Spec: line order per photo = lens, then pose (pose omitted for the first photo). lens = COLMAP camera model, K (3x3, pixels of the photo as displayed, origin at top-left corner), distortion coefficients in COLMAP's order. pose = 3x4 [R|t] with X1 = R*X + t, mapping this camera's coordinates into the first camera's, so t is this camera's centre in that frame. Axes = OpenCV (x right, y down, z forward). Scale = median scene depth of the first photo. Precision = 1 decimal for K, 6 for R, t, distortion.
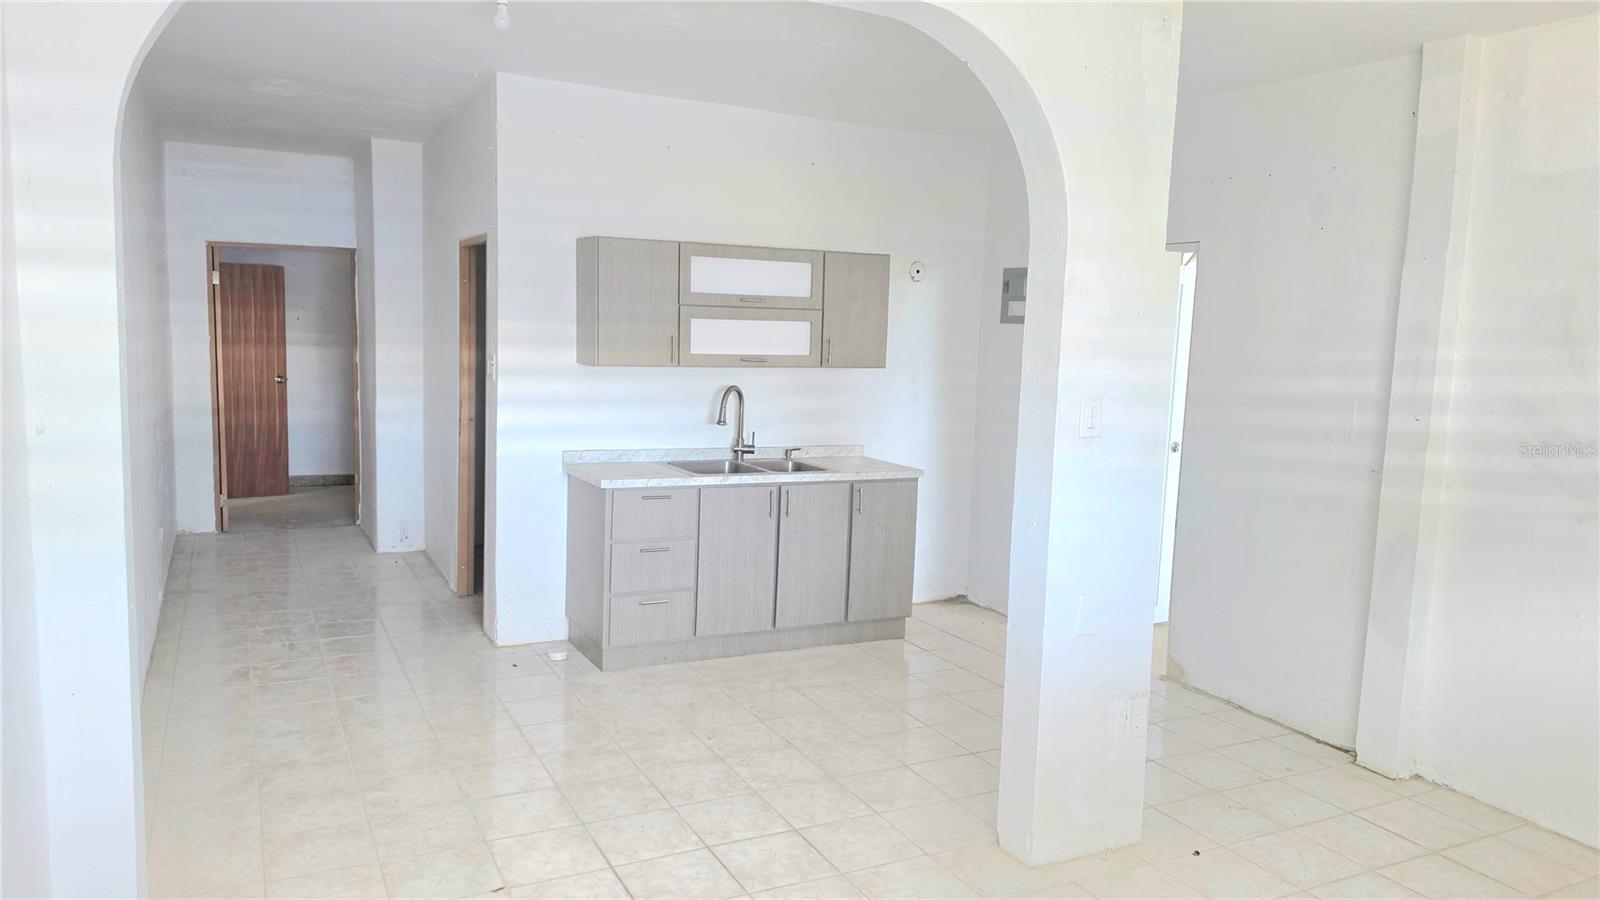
lens RADIAL K [[1079.6, 0, 800.0], [0, 1079.6, 450.0], [0, 0, 1]] dist [0.001439, -0.002555]
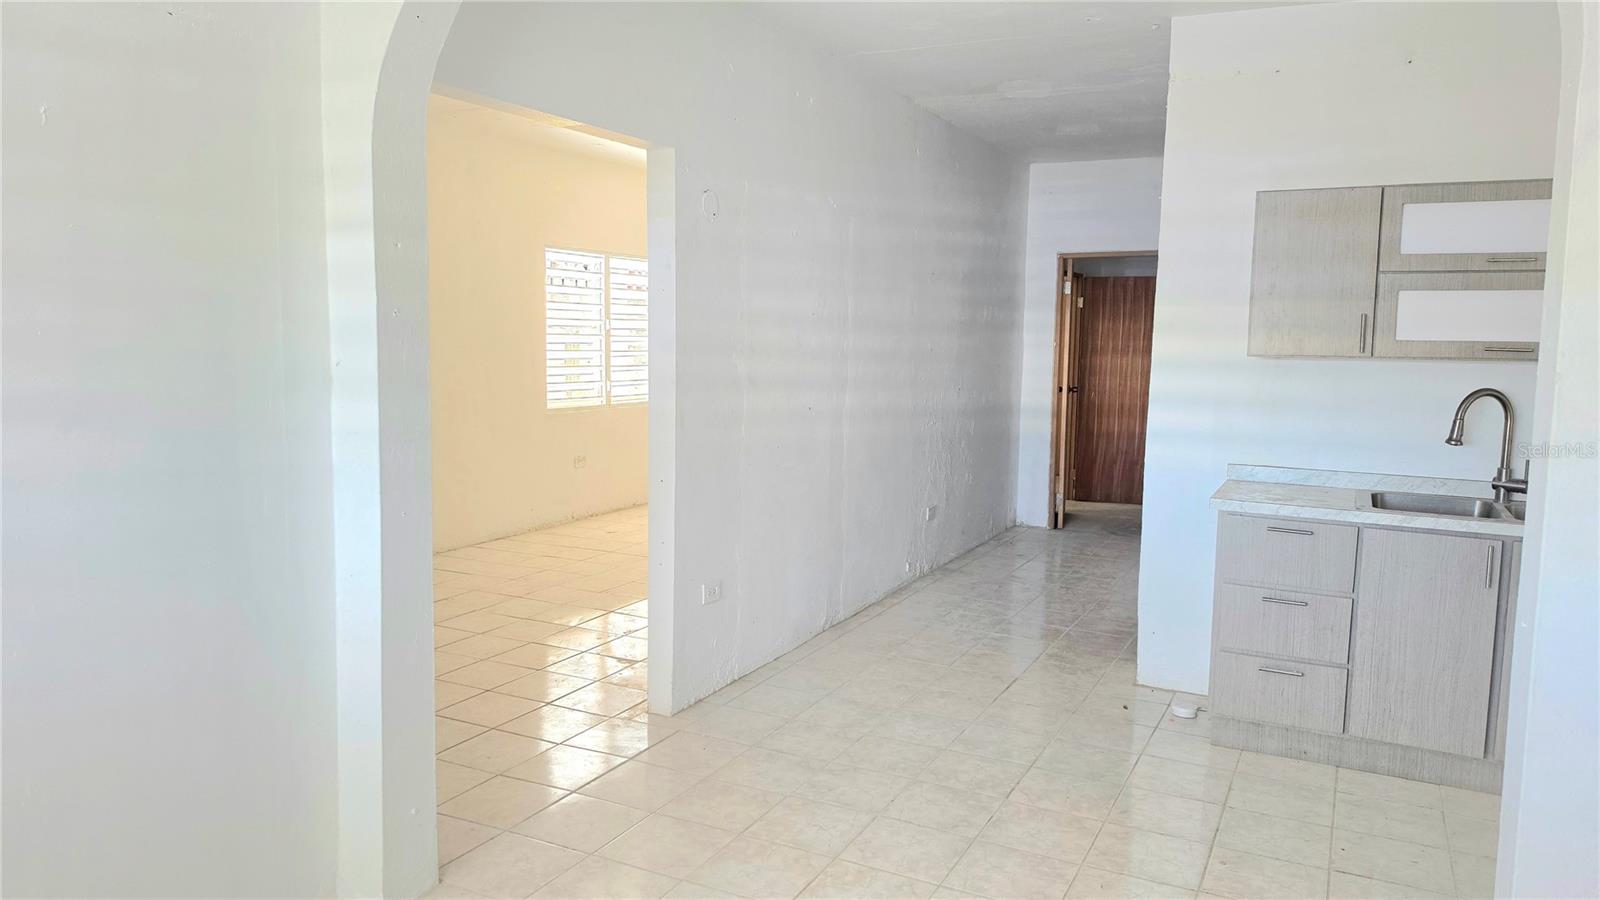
lens RADIAL K [[1074.6, 0, 797.7], [0, 1074.6, 442.4], [0, 0, 1]] dist [0.003889, -0.001846]
pose [[0.574511, 0.058880, -0.816376, 0.255088], [-0.088159, 0.996058, 0.009799, 0.005646], [0.813735, 0.066341, 0.577437, 0.270482]]
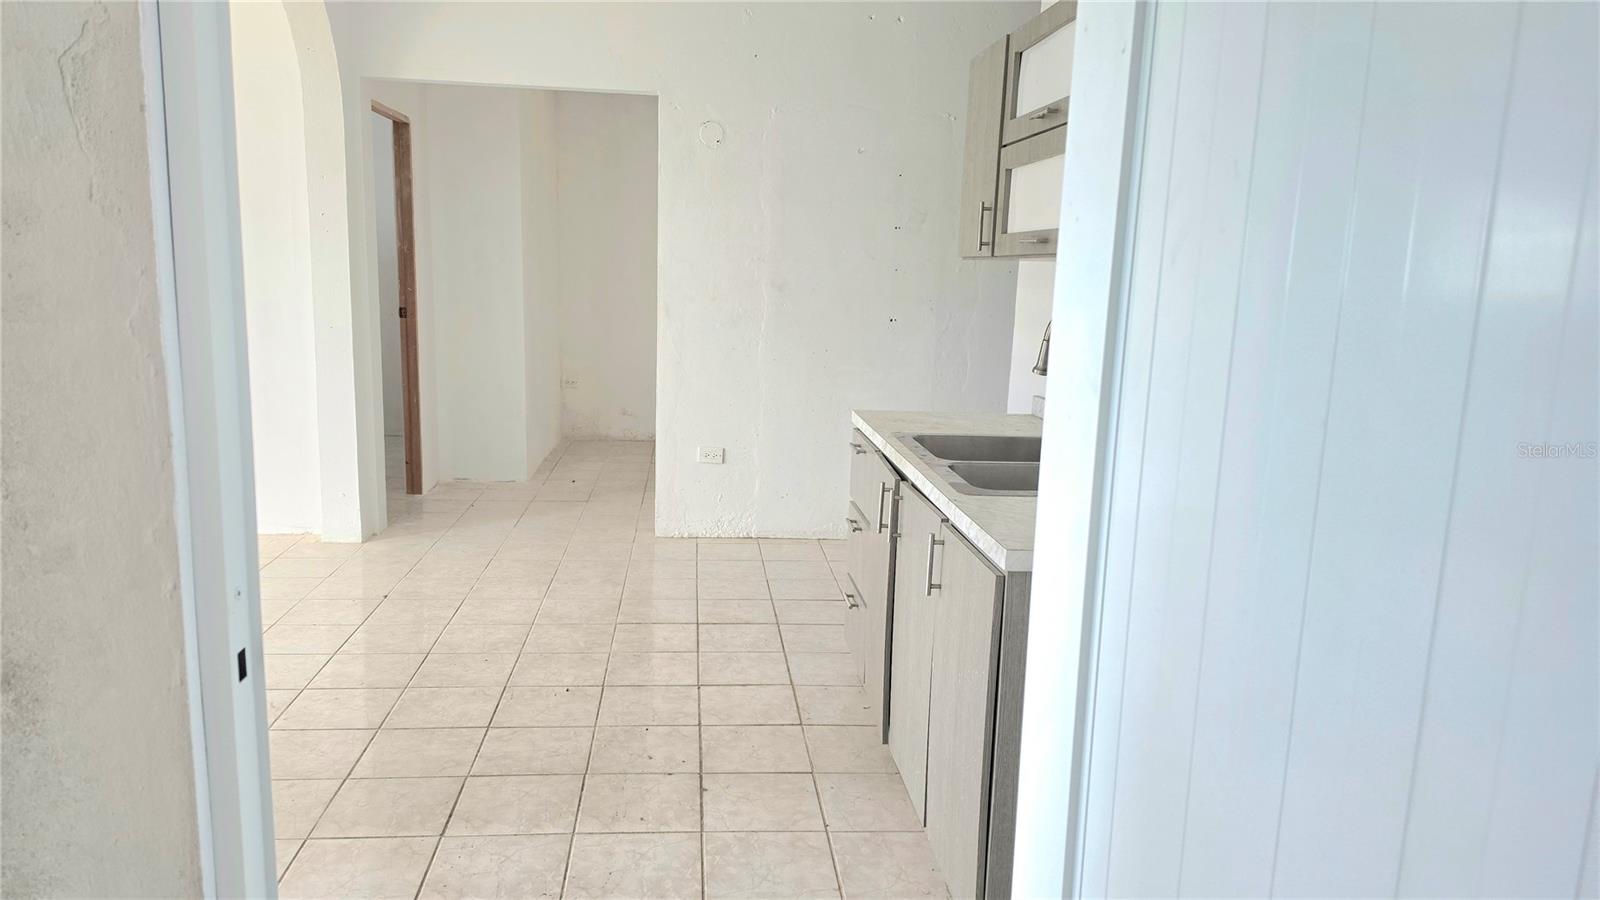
lens RADIAL K [[1079.6, 0, 800.0], [0, 1079.6, 450.0], [0, 0, 1]] dist [0.001439, -0.002555]
pose [[-0.364770, 0.121437, -0.923145, 0.458742], [-0.147930, 0.971307, 0.186225, -0.068822], [0.919271, 0.204490, -0.336339, 1.109113]]
